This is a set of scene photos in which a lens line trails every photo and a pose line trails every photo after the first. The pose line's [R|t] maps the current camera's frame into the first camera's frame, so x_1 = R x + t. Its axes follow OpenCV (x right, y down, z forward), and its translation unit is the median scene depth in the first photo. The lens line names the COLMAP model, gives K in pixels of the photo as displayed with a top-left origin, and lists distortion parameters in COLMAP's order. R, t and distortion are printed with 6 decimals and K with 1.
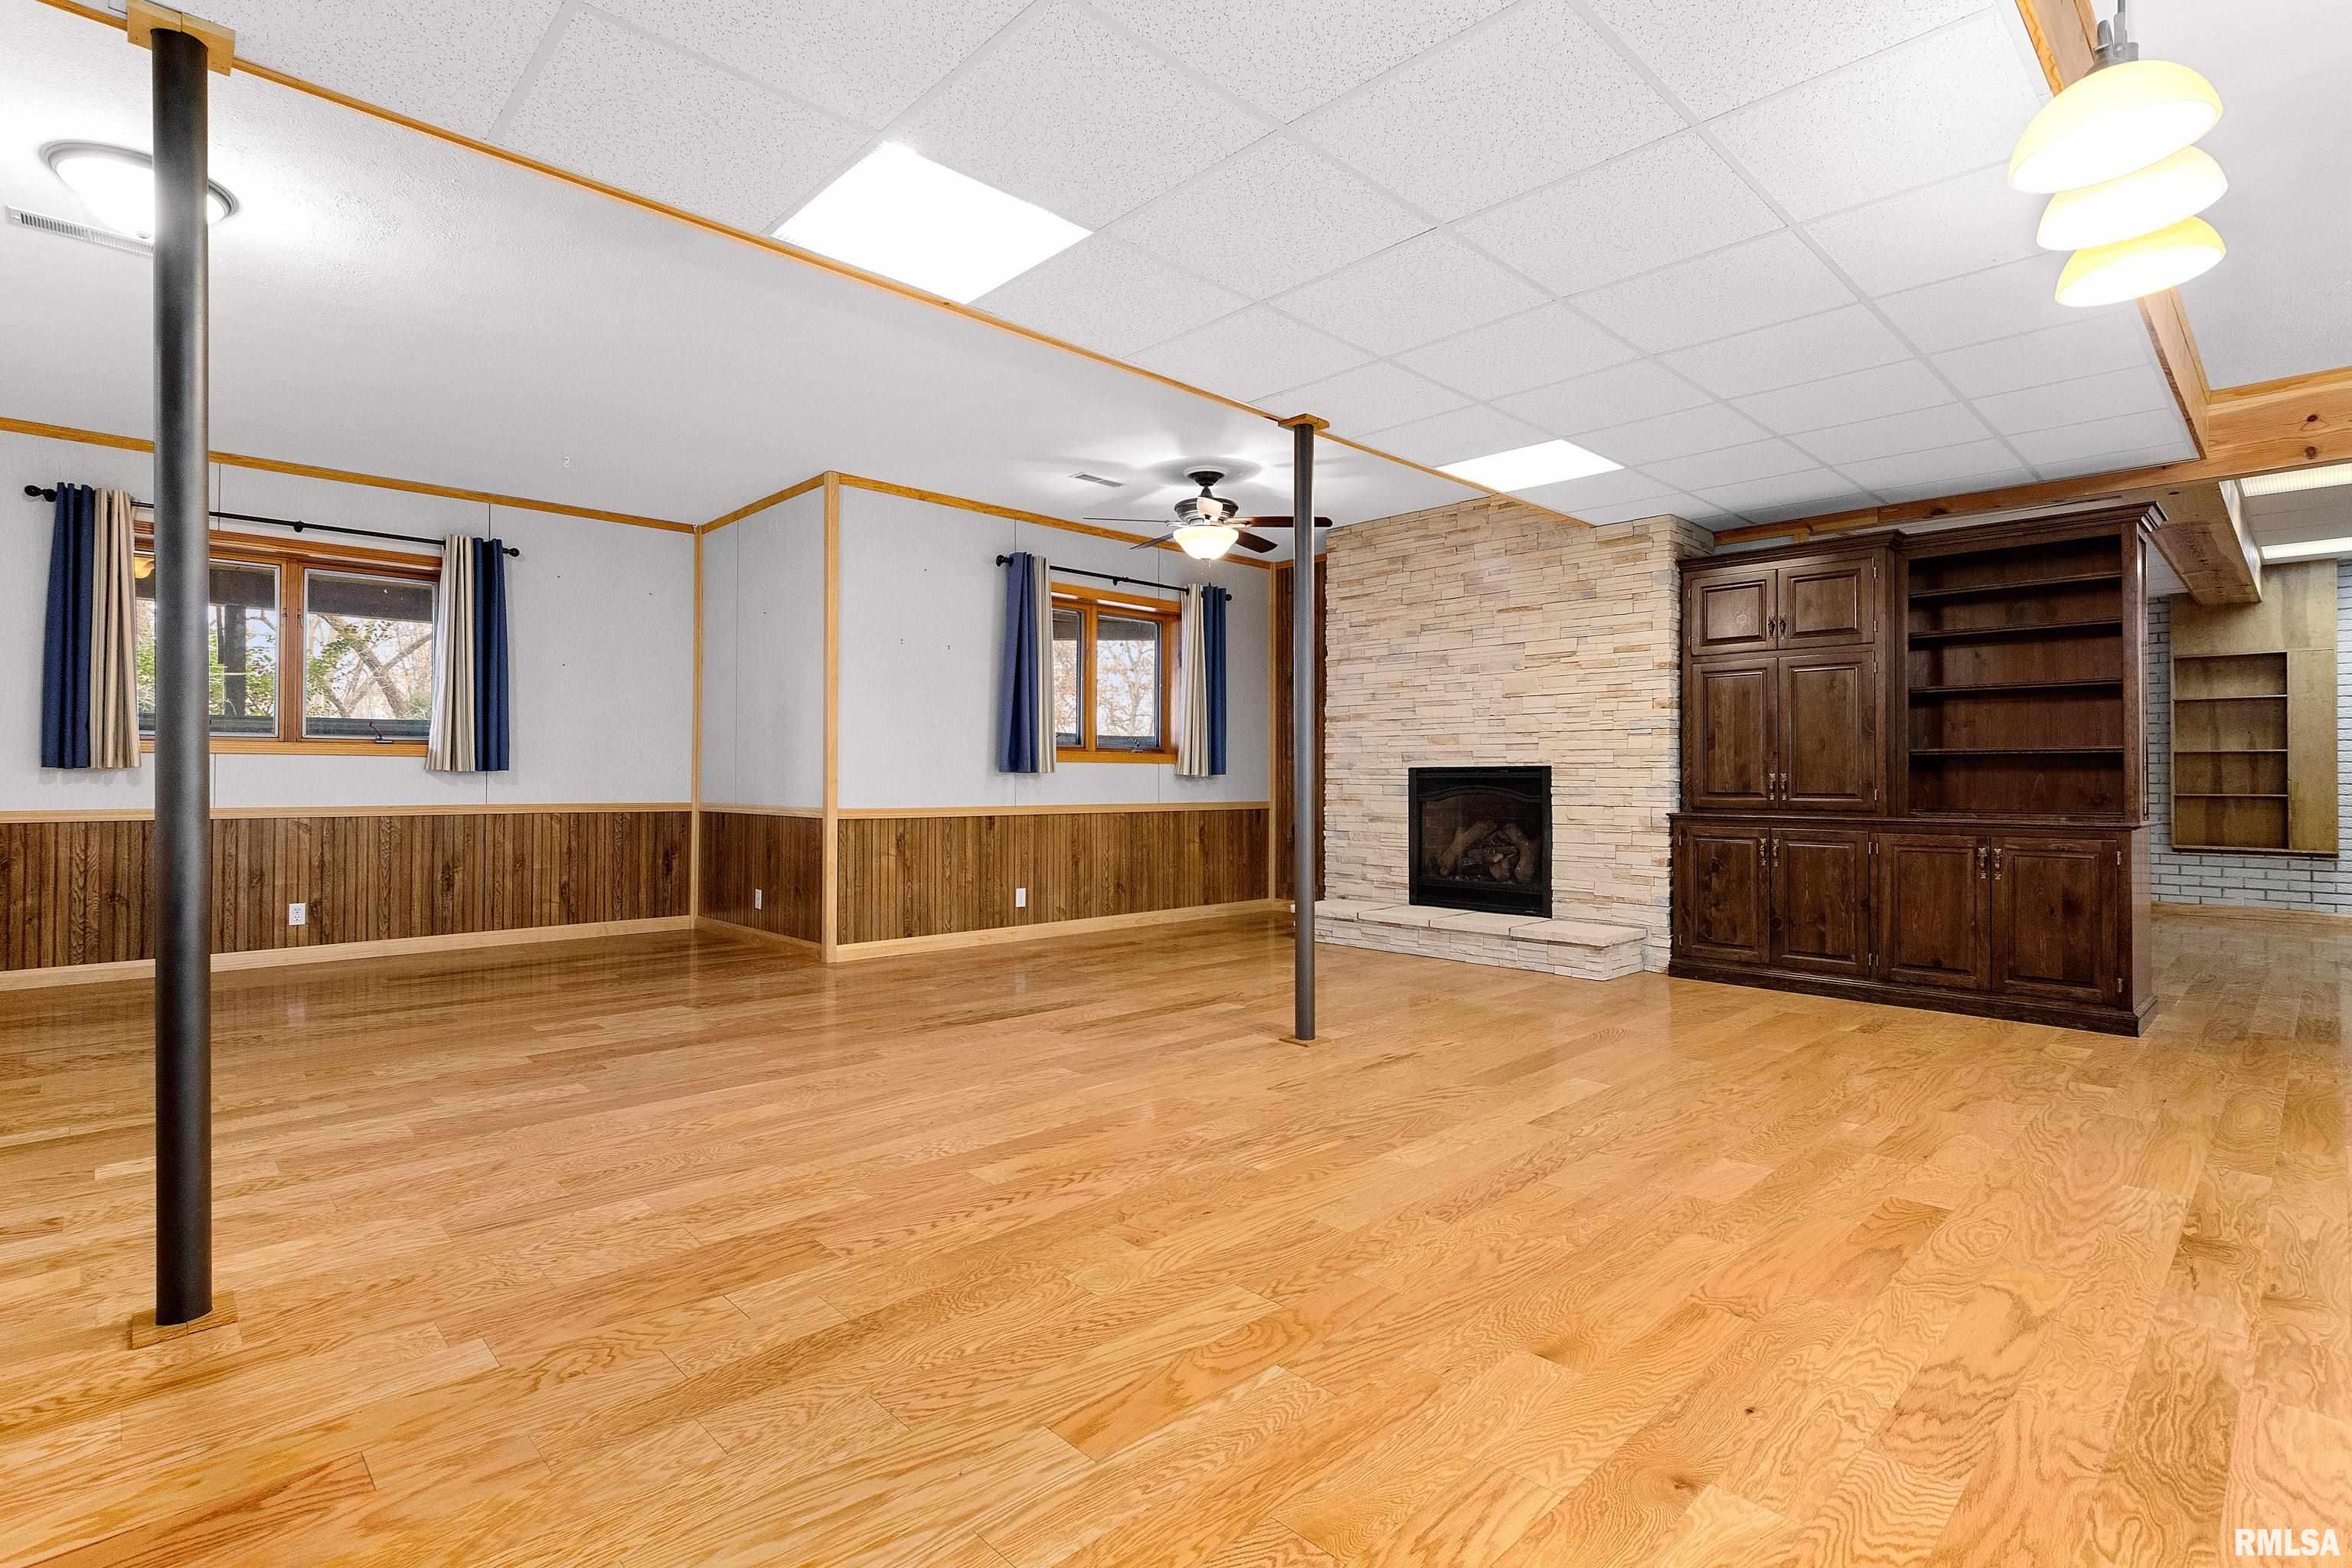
lens RADIAL K [[1099.6, 0, 1155.8], [0, 1099.6, 767.9], [0, 0, 1]] dist [-0.002265, 0.000623]
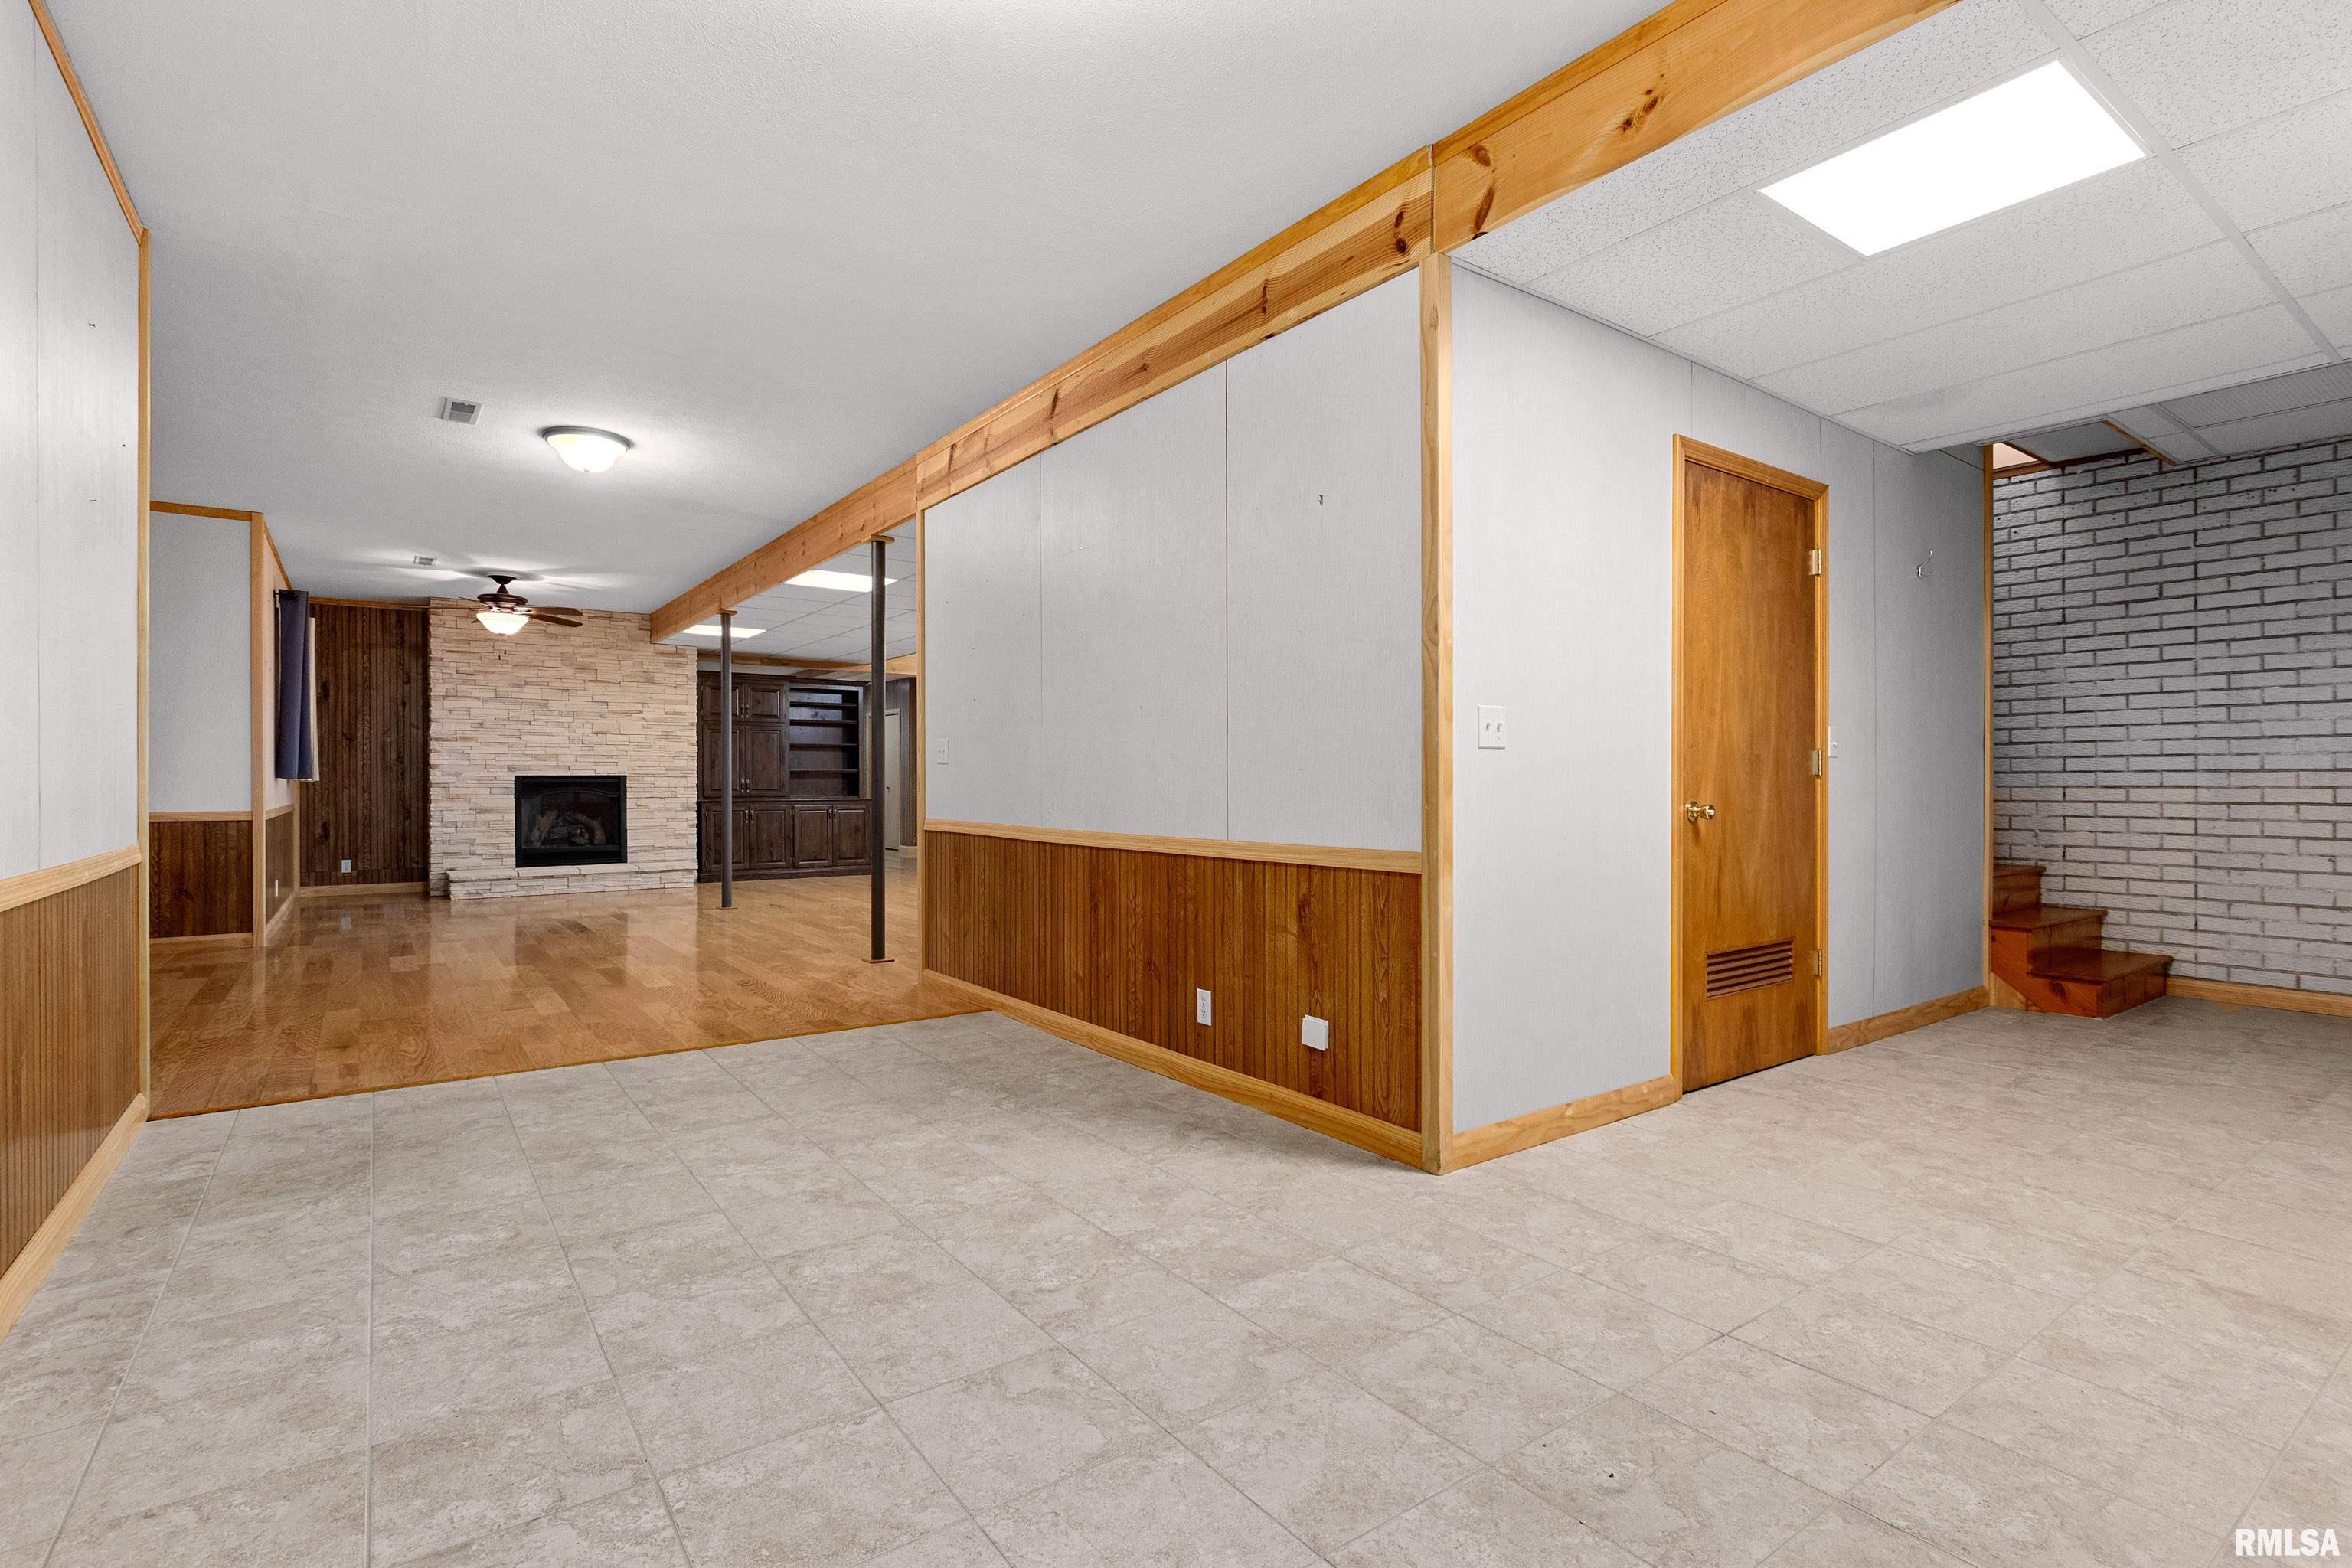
lens RADIAL K [[1099.6, 0, 1164.9], [0, 1099.6, 790.8], [0, 0, 1]] dist [-0.002265, 0.000623]
pose [[0.128402, -0.006665, 0.991700, -1.245127], [-0.004716, 0.999962, 0.007331, 0.005678], [-0.991711, -0.005618, 0.128365, -0.066200]]
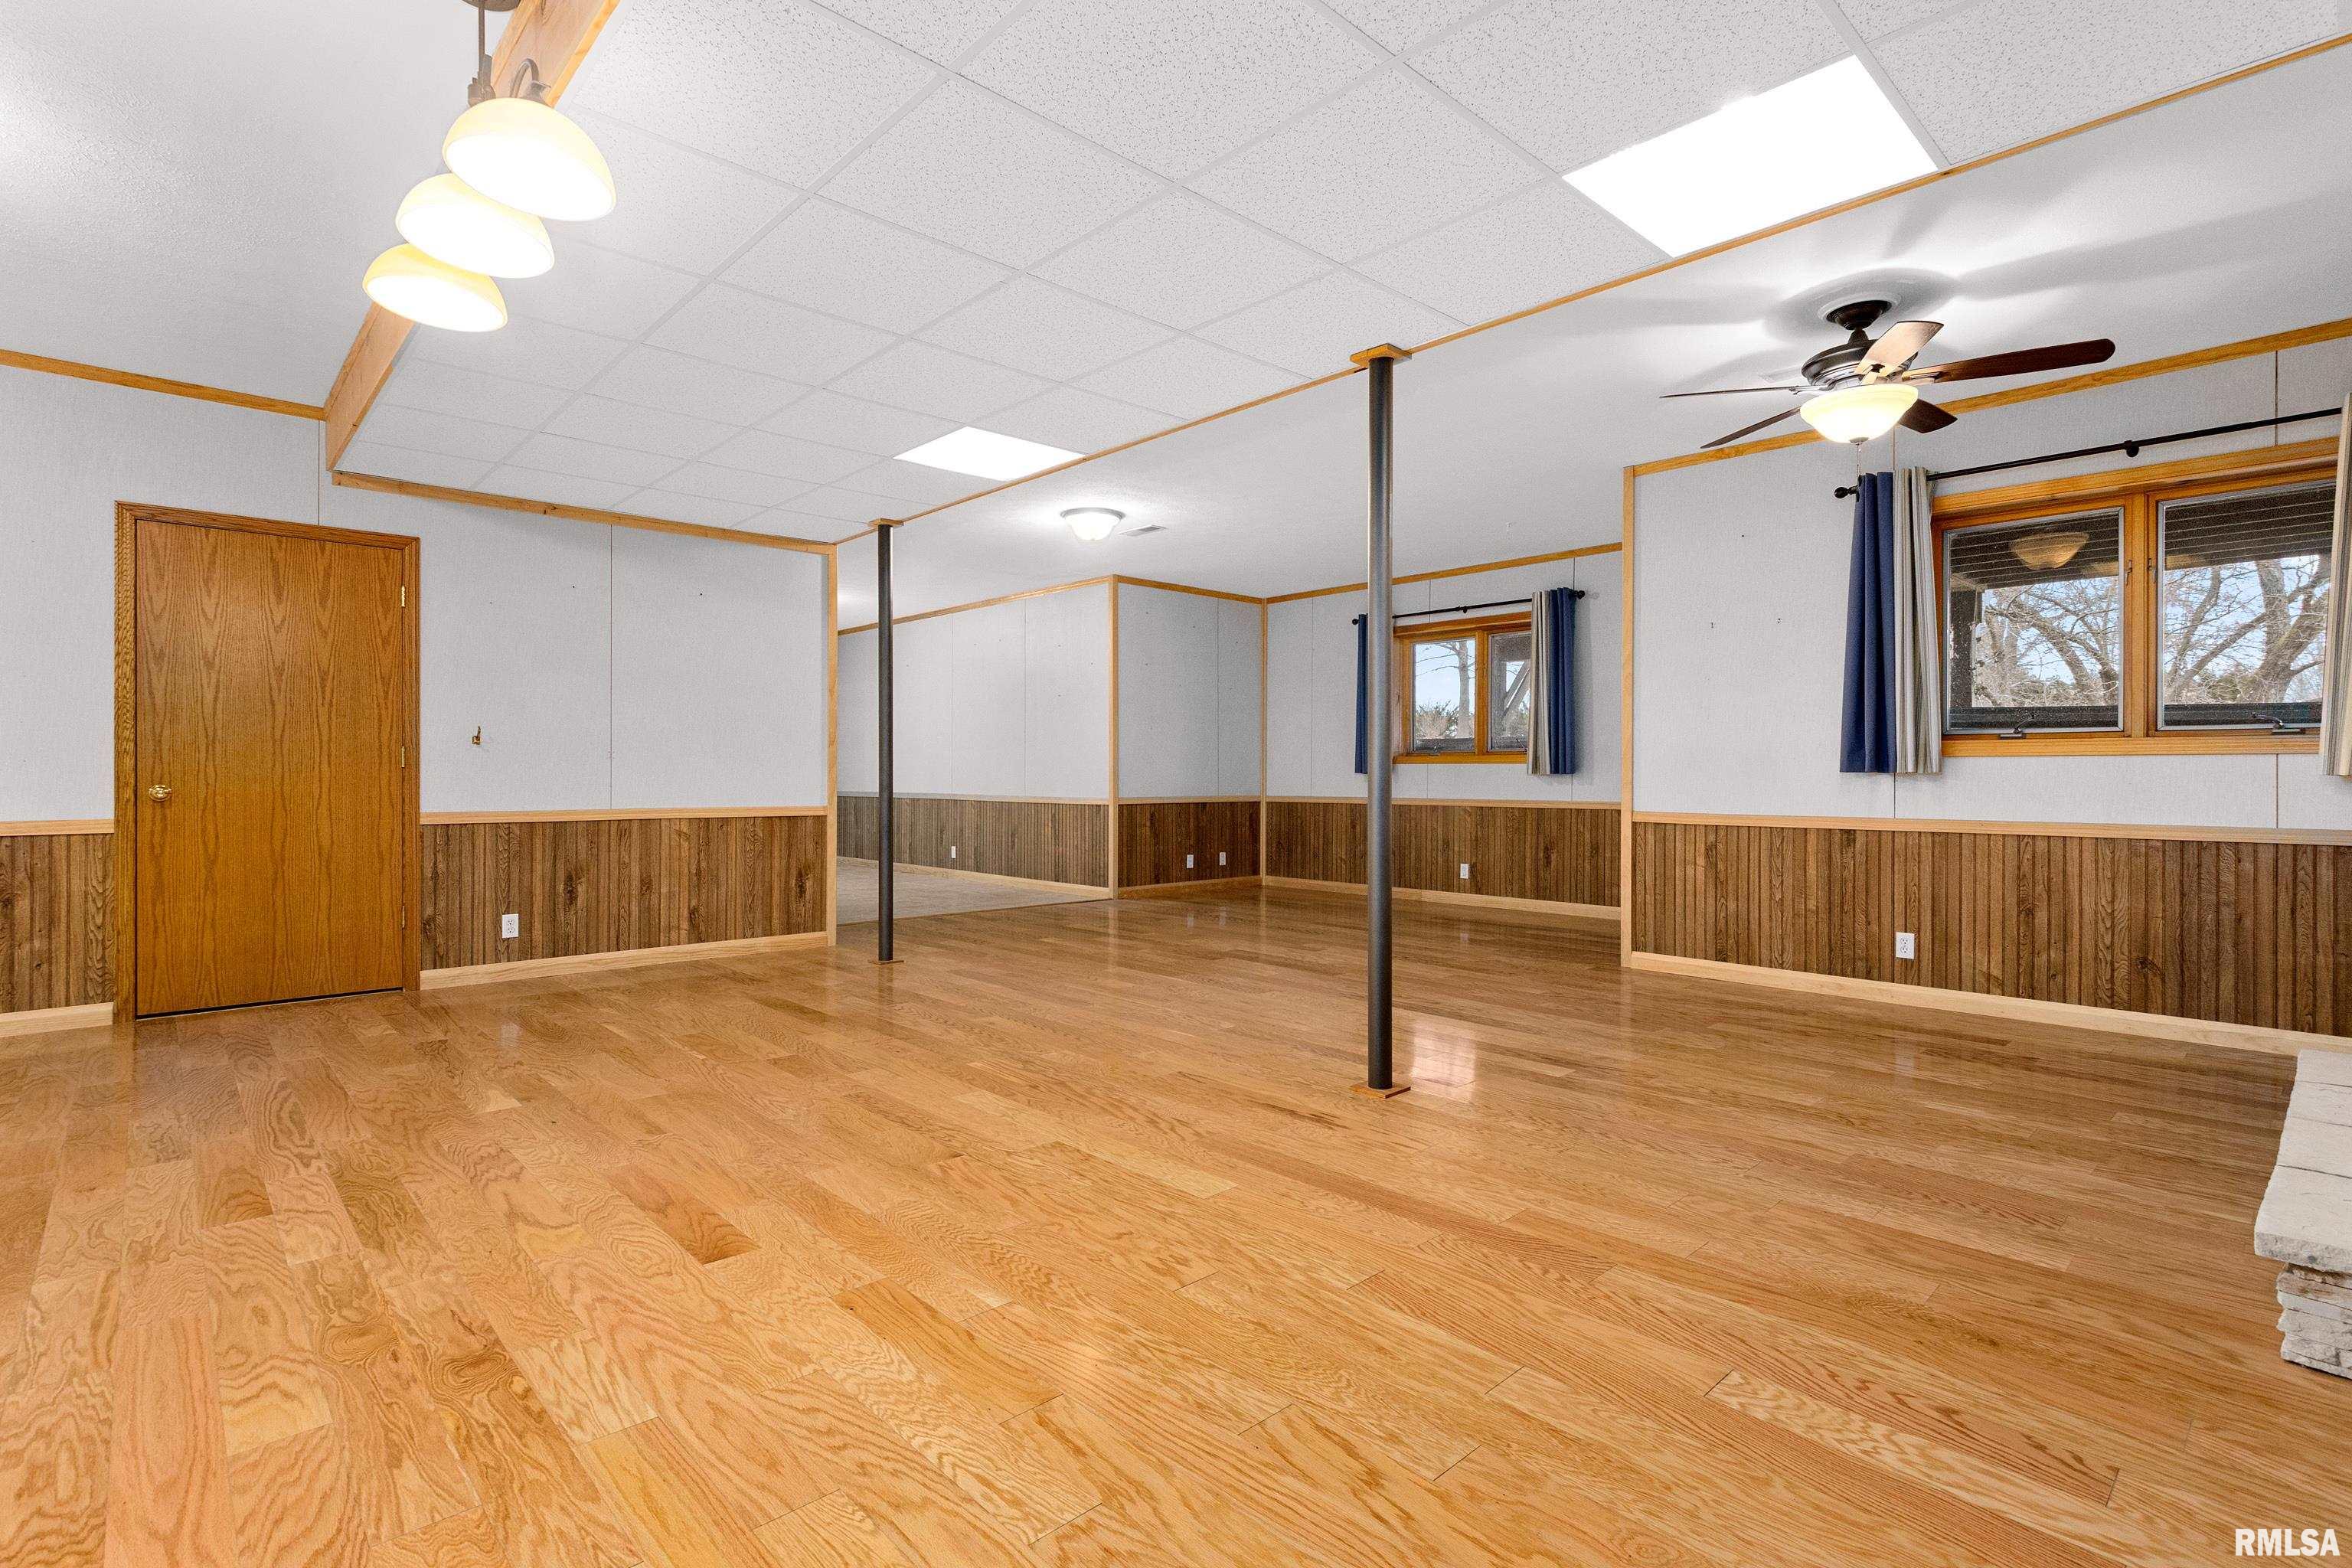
lens RADIAL K [[1099.6, 0, 1172.7], [0, 1099.6, 785.8], [0, 0, 1]] dist [-0.002265, 0.000623]
pose [[0.002216, 0.006334, -0.999977, 0.660996], [0.006134, 0.999961, 0.006348, 0.005628], [0.999979, -0.006148, 0.002177, 0.566290]]
